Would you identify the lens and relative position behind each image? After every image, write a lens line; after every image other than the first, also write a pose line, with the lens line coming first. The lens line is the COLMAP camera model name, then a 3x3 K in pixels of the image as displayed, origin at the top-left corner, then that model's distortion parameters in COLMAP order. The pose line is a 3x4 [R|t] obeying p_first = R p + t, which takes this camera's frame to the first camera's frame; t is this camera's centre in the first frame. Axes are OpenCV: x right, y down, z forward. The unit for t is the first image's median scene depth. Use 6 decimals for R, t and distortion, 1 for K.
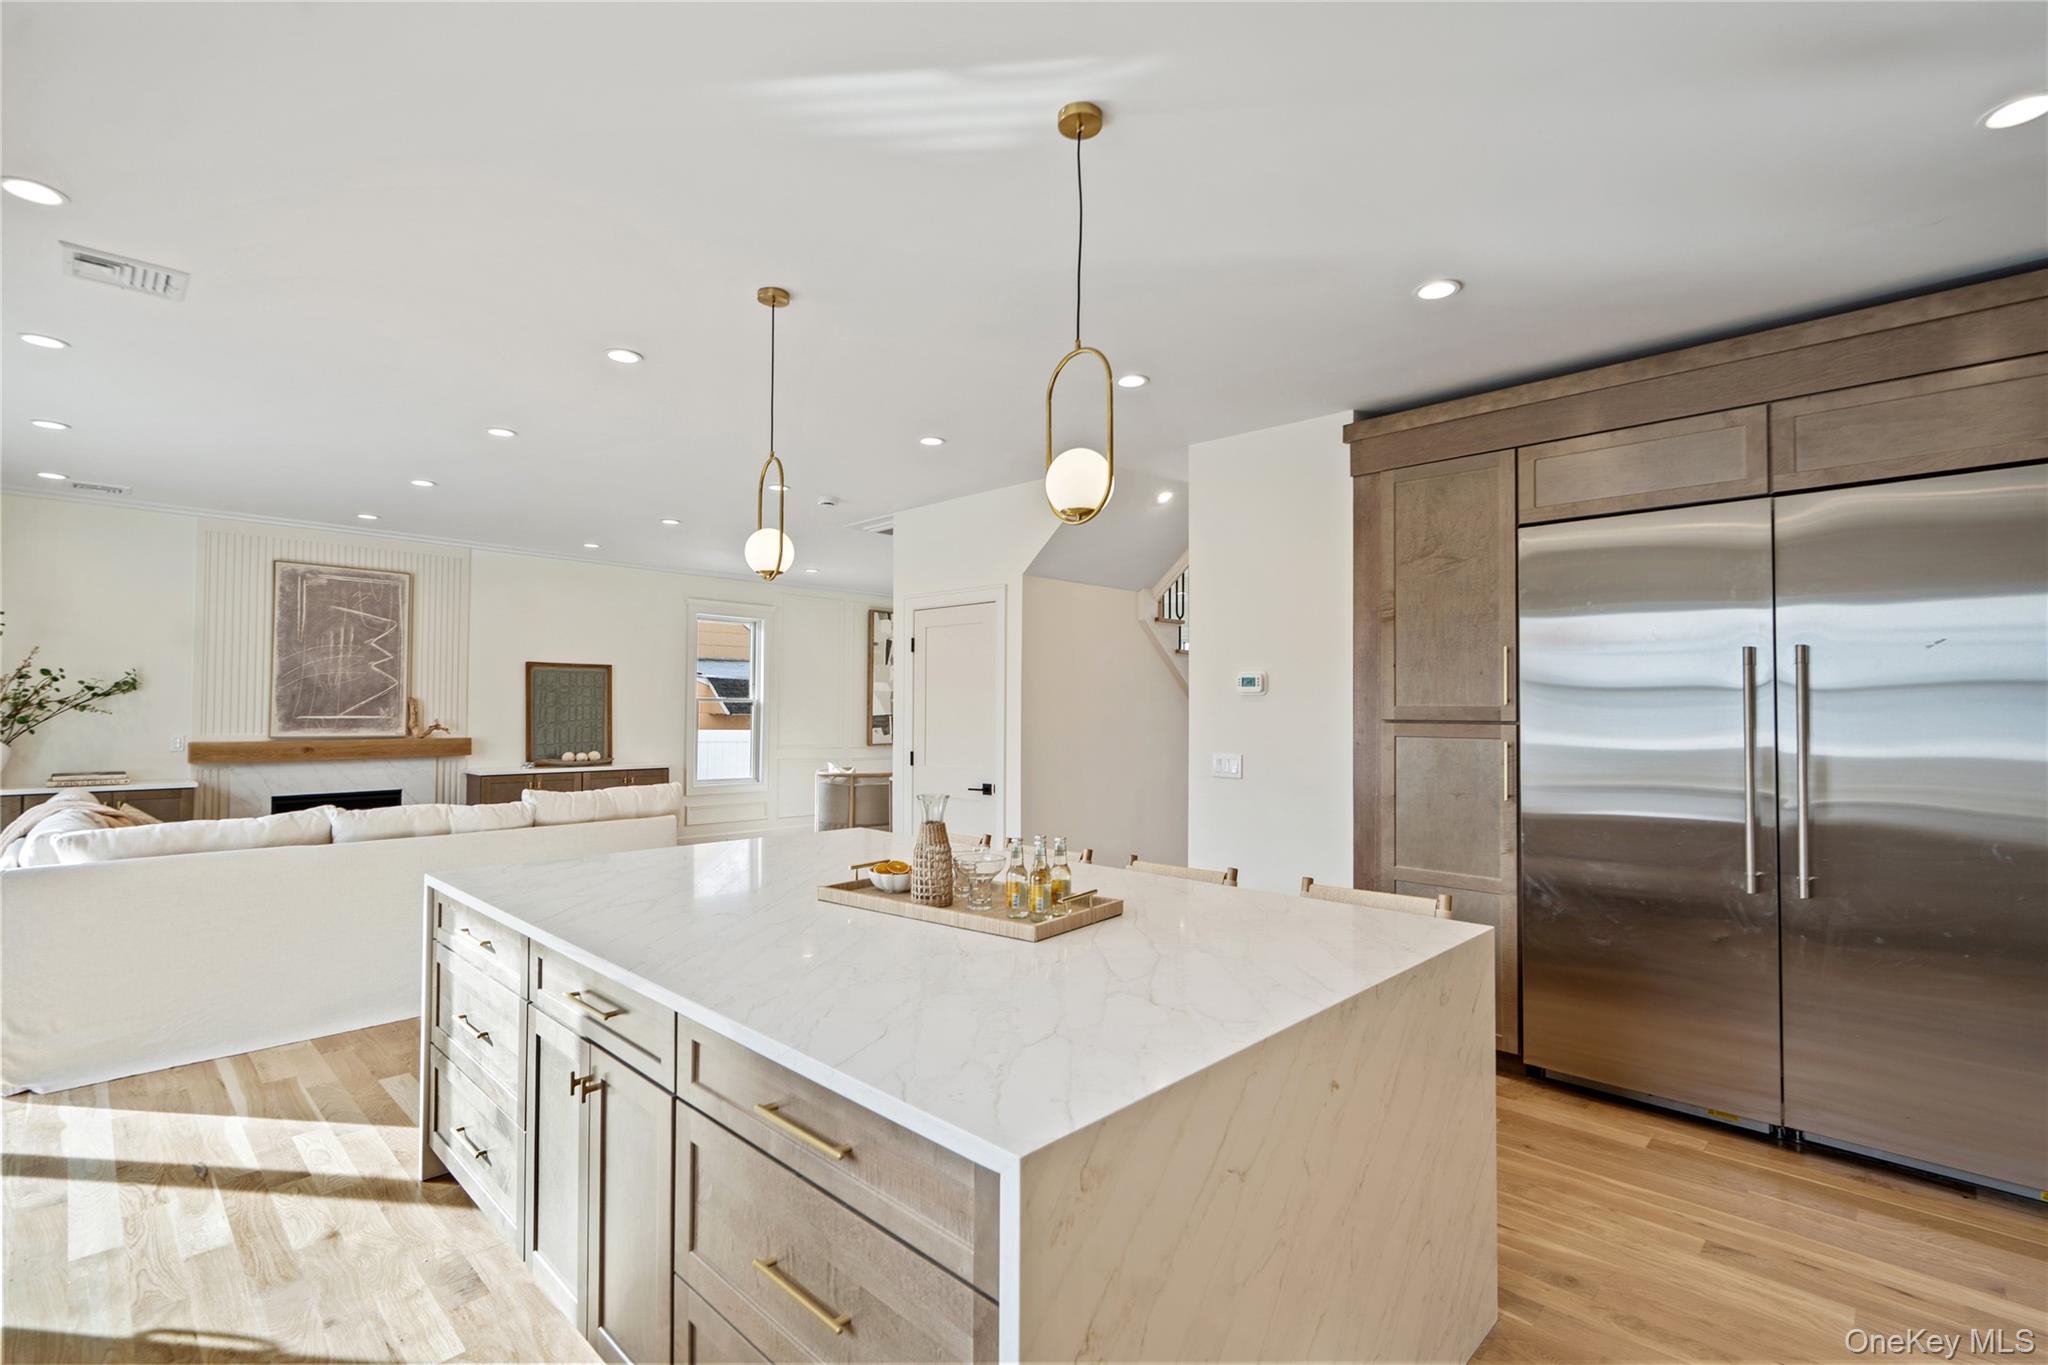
lens RADIAL K [[929.4, 0, 1013.6], [0, 929.4, 691.1], [0, 0, 1]] dist [-0.002226, 0.002021]
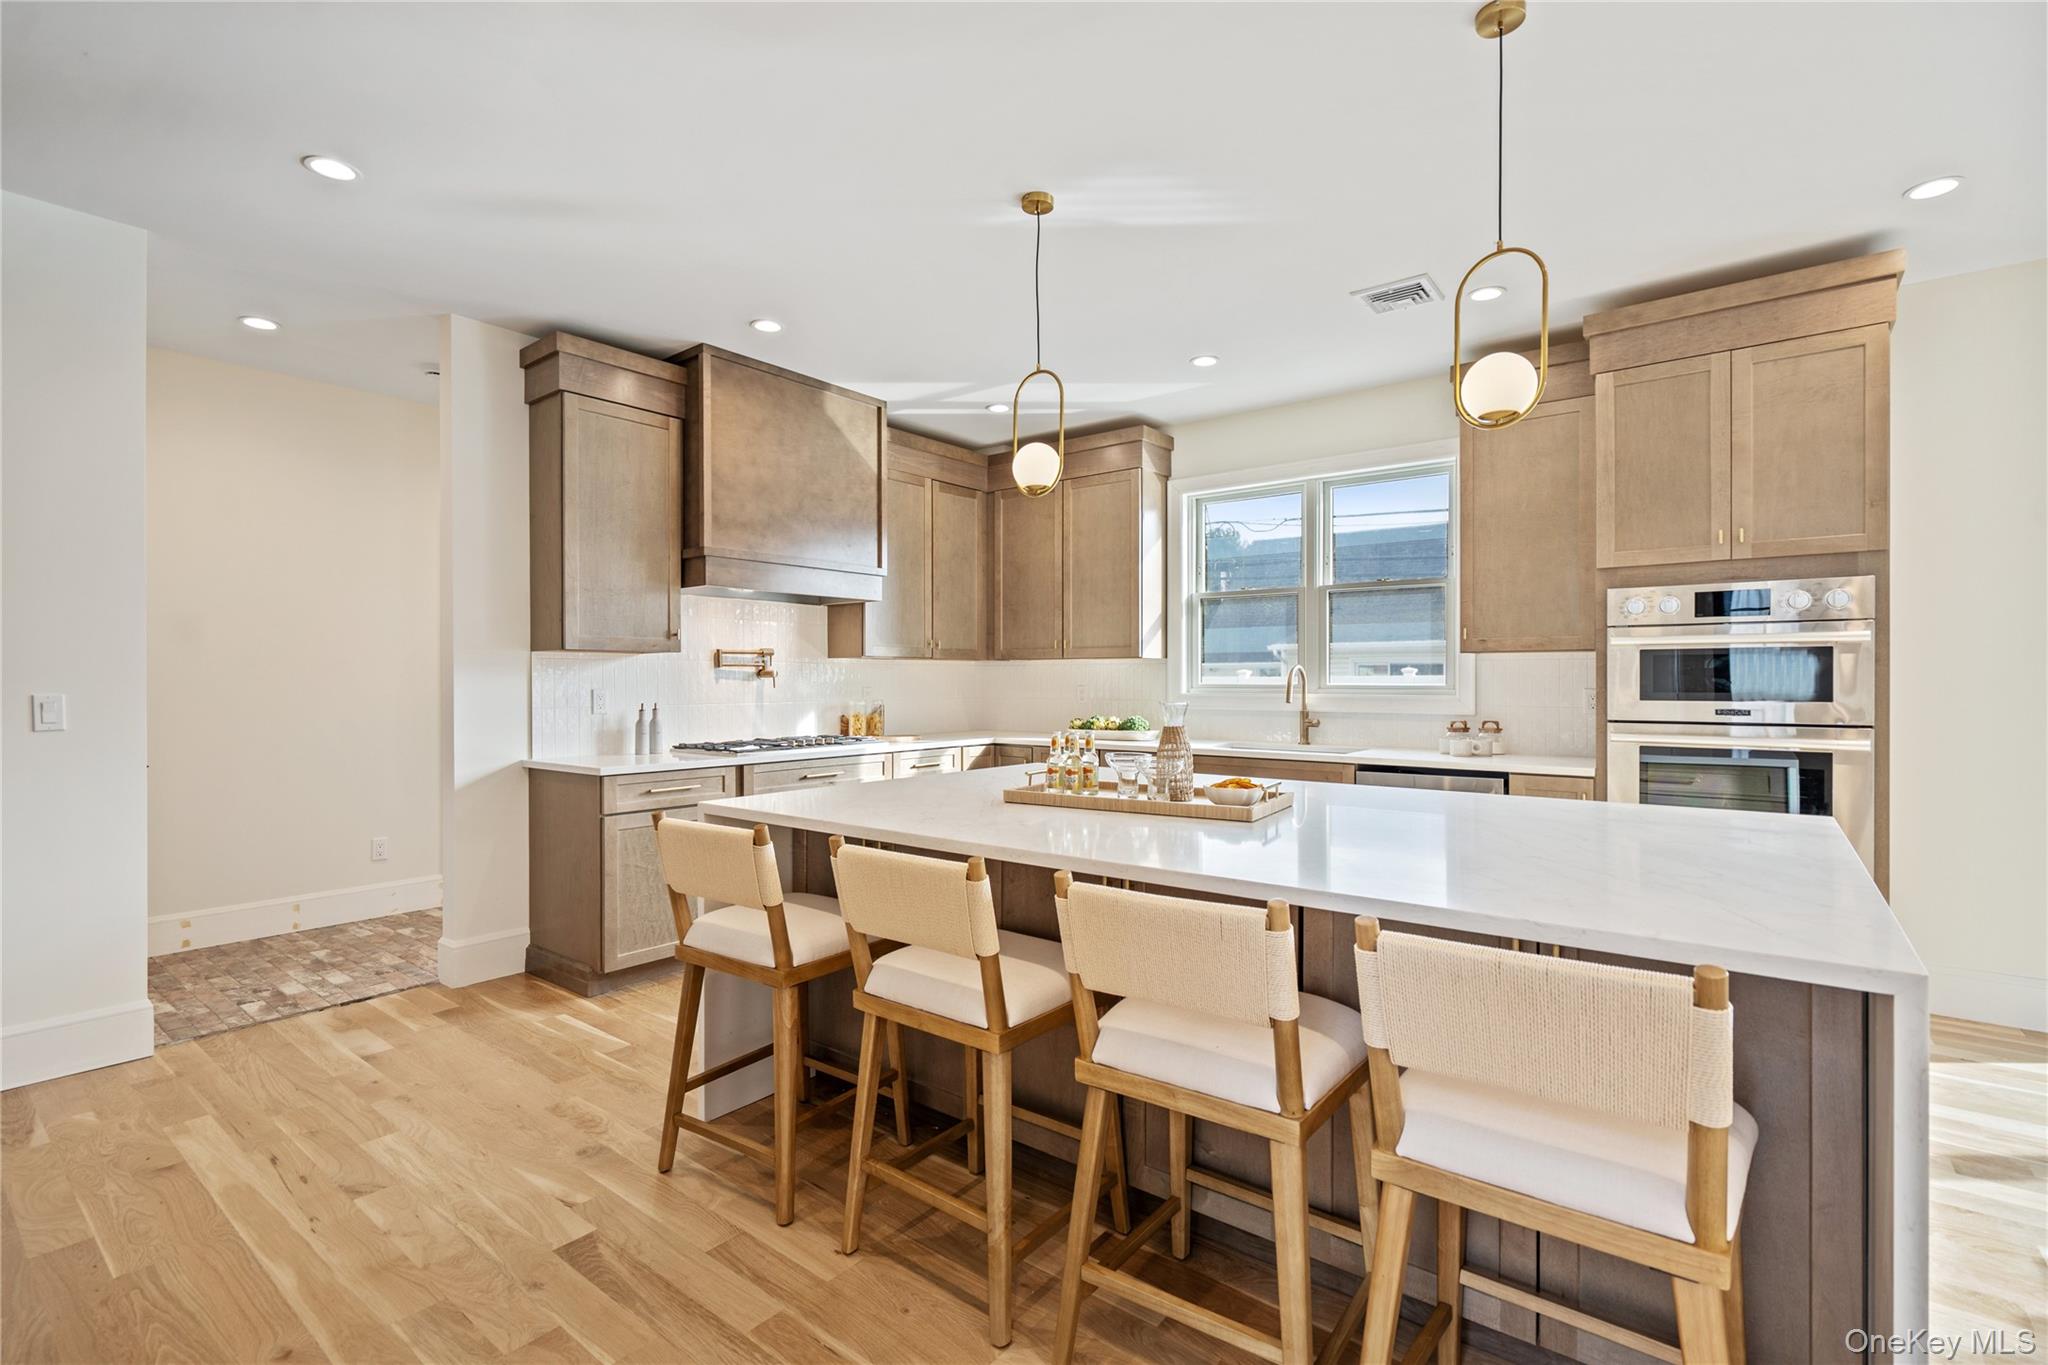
lens RADIAL K [[929.4, 0, 1023.5], [0, 929.4, 680.6], [0, 0, 1]] dist [-0.002226, 0.002021]
pose [[-0.992881, -0.004109, -0.119040, 0.073701], [-0.001578, 0.999771, -0.021348, 0.036827], [0.119101, -0.021008, -0.992660, 0.694623]]
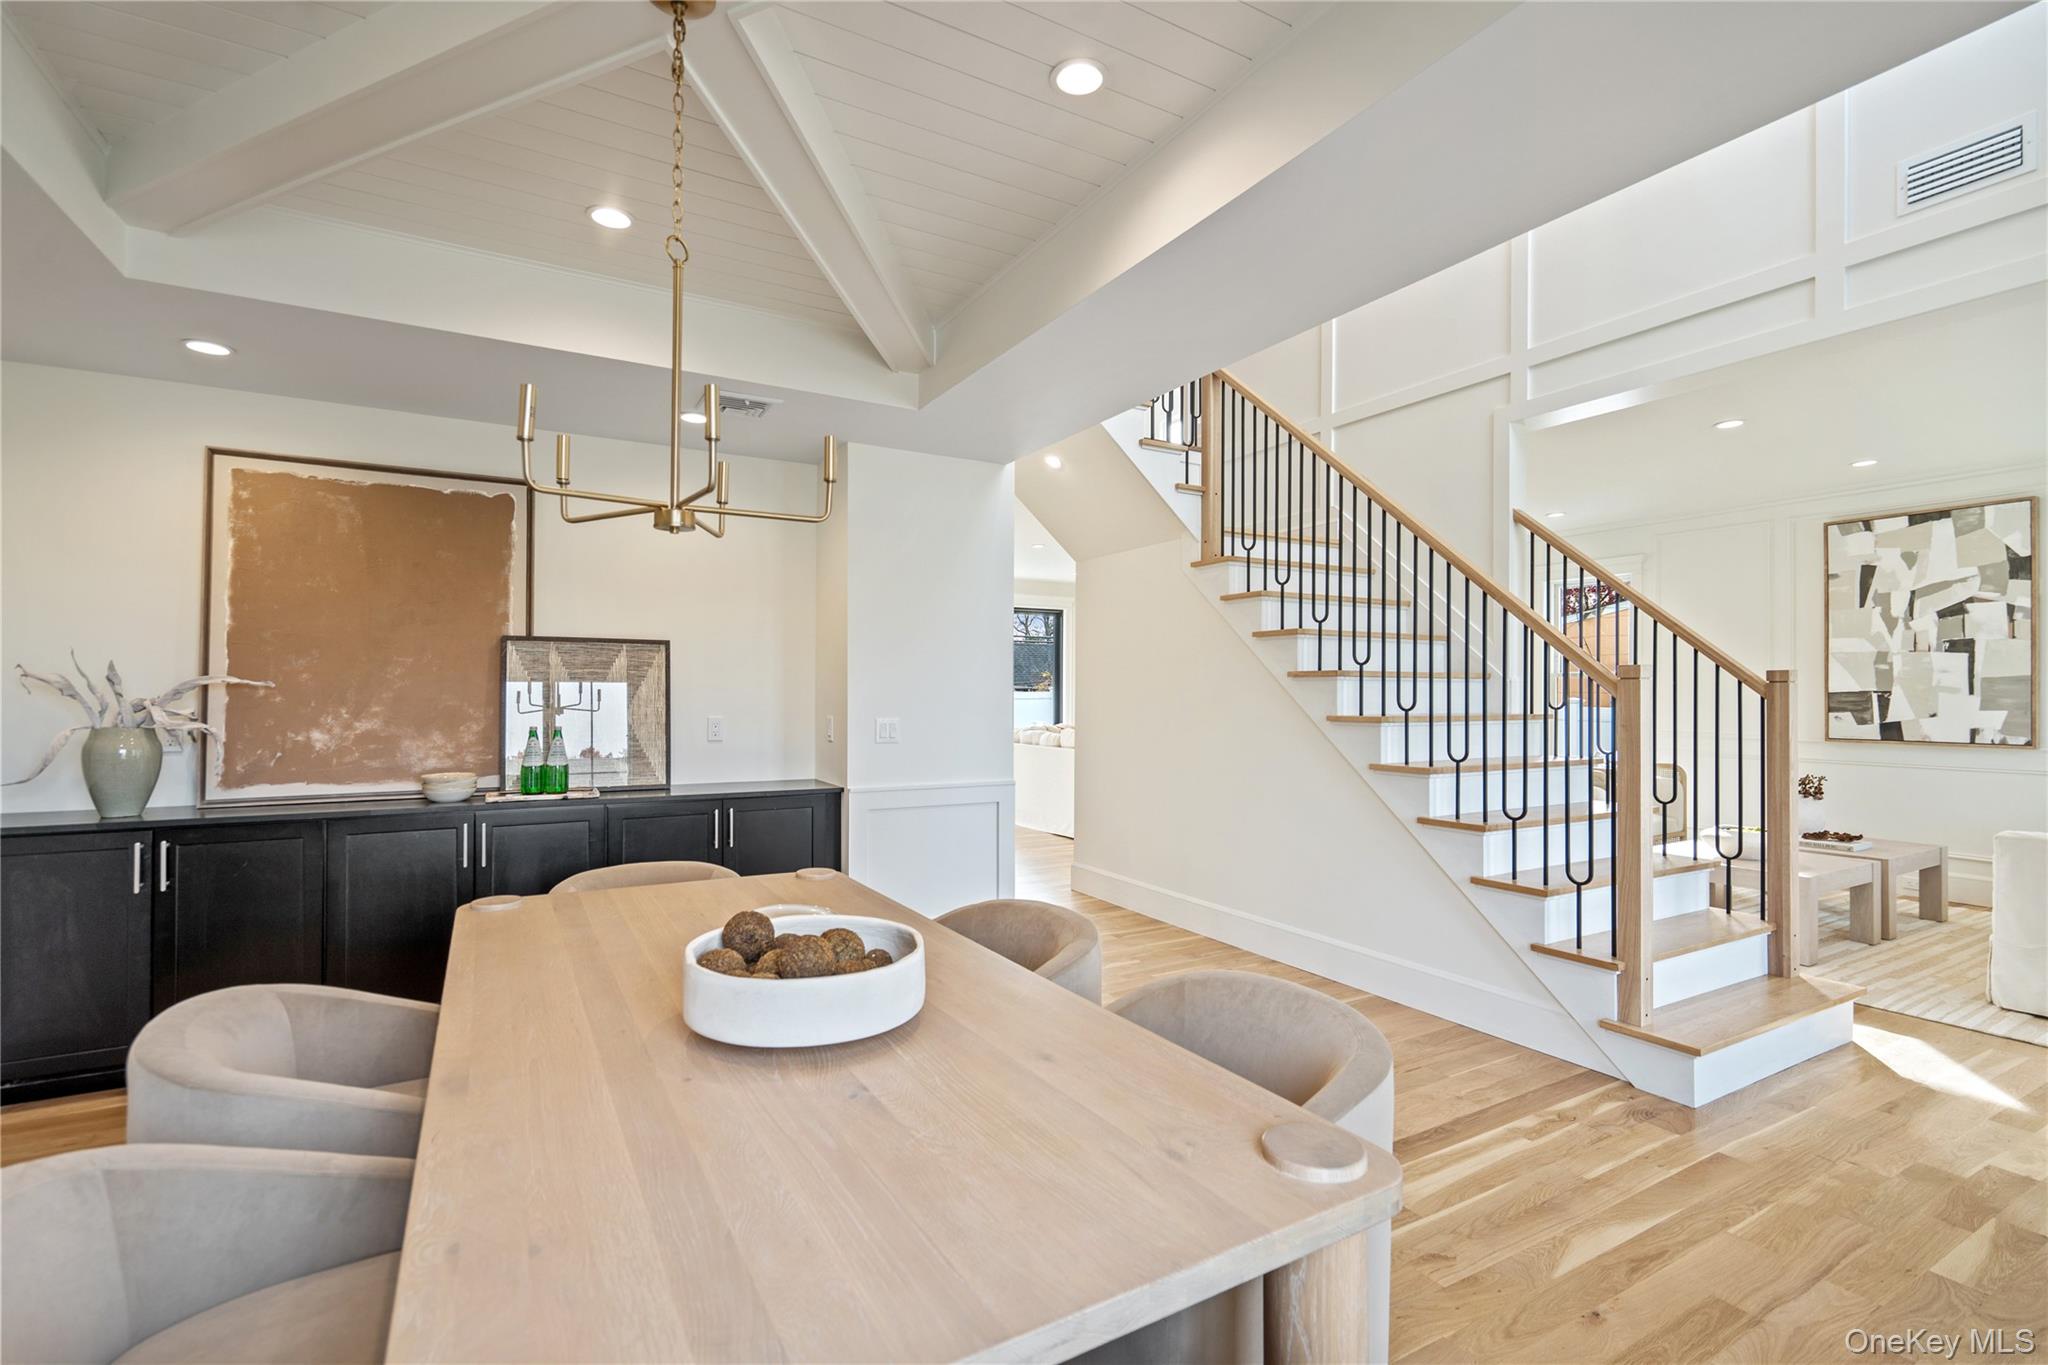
lens RADIAL K [[929.4, 0, 1027.3], [0, 929.4, 689.5], [0, 0, 1]] dist [-0.002226, 0.002021]
pose [[-0.264636, -0.010298, -0.964293, 0.890740], [0.016774, 0.999743, -0.015280, 0.037242], [0.964203, -0.020219, -0.264395, 0.975549]]
